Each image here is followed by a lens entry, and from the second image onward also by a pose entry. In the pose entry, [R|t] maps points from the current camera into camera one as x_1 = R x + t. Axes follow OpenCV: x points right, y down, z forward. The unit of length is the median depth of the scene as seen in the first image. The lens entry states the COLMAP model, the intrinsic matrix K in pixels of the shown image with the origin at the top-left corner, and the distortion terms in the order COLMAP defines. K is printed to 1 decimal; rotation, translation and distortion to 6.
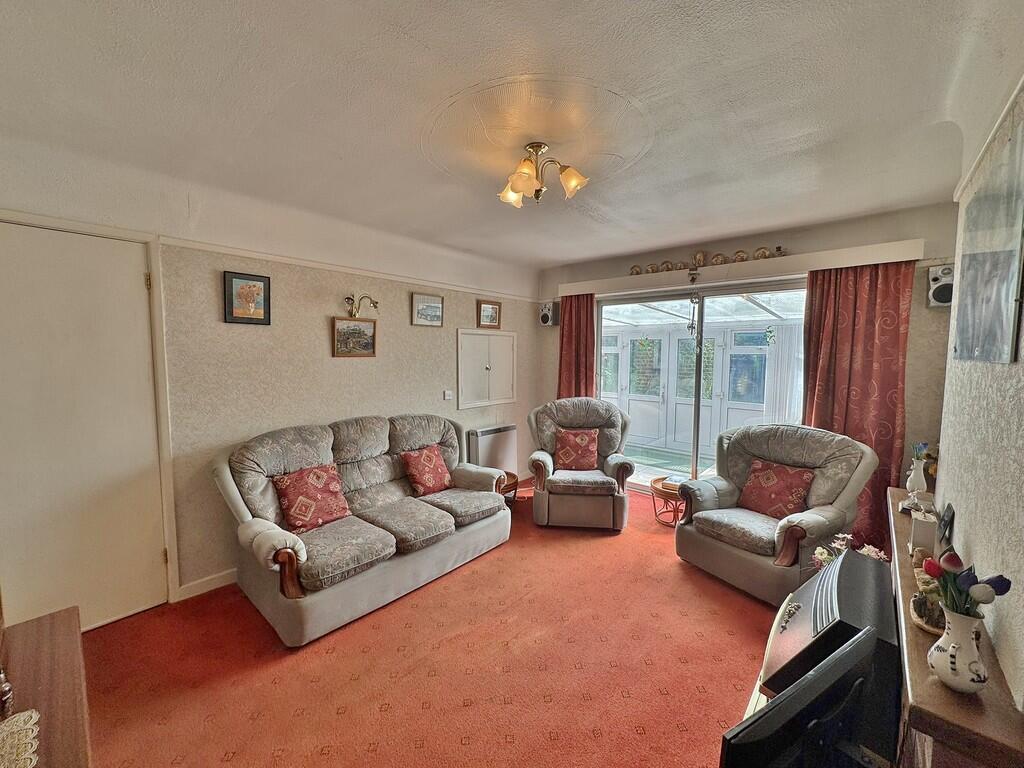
lens RADIAL K [[407.1, 0, 512.4], [0, 407.1, 383.2], [0, 0, 1]] dist [-0.001684, 0.000059]
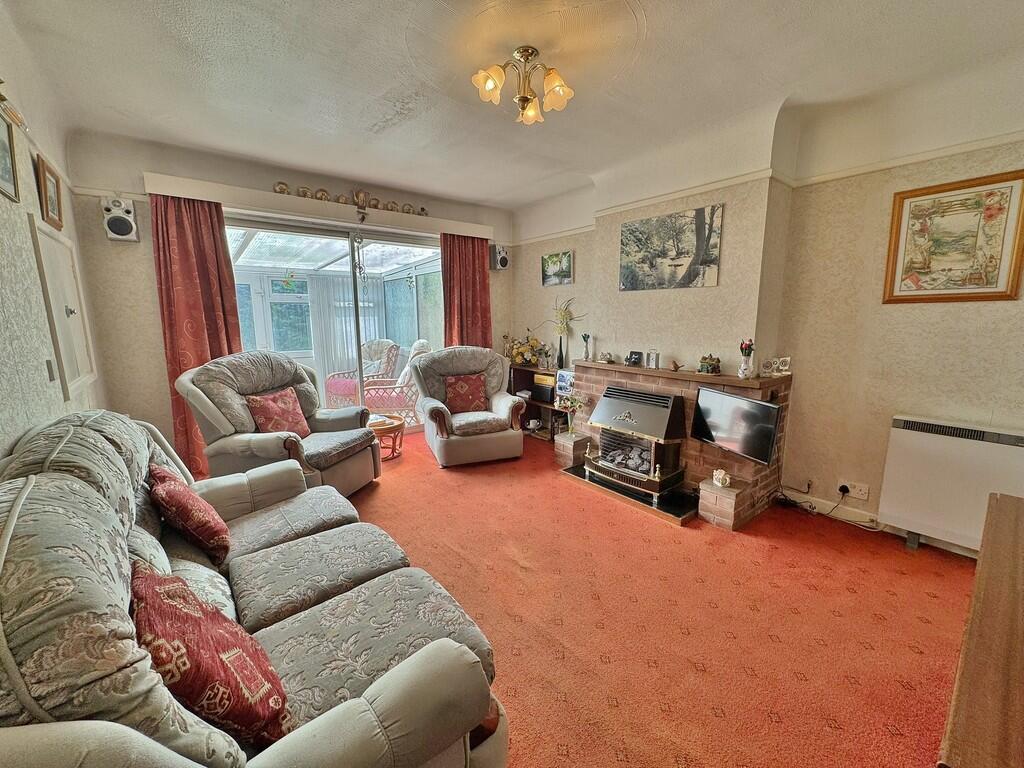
lens RADIAL K [[407.1, 0, 511.5], [0, 407.1, 381.1], [0, 0, 1]] dist [-0.001684, 0.000059]
pose [[0.164897, -0.168237, 0.971857, -0.514656], [0.082207, 0.984261, 0.156436, 0.012889], [-0.982879, 0.054098, 0.176132, 0.462412]]
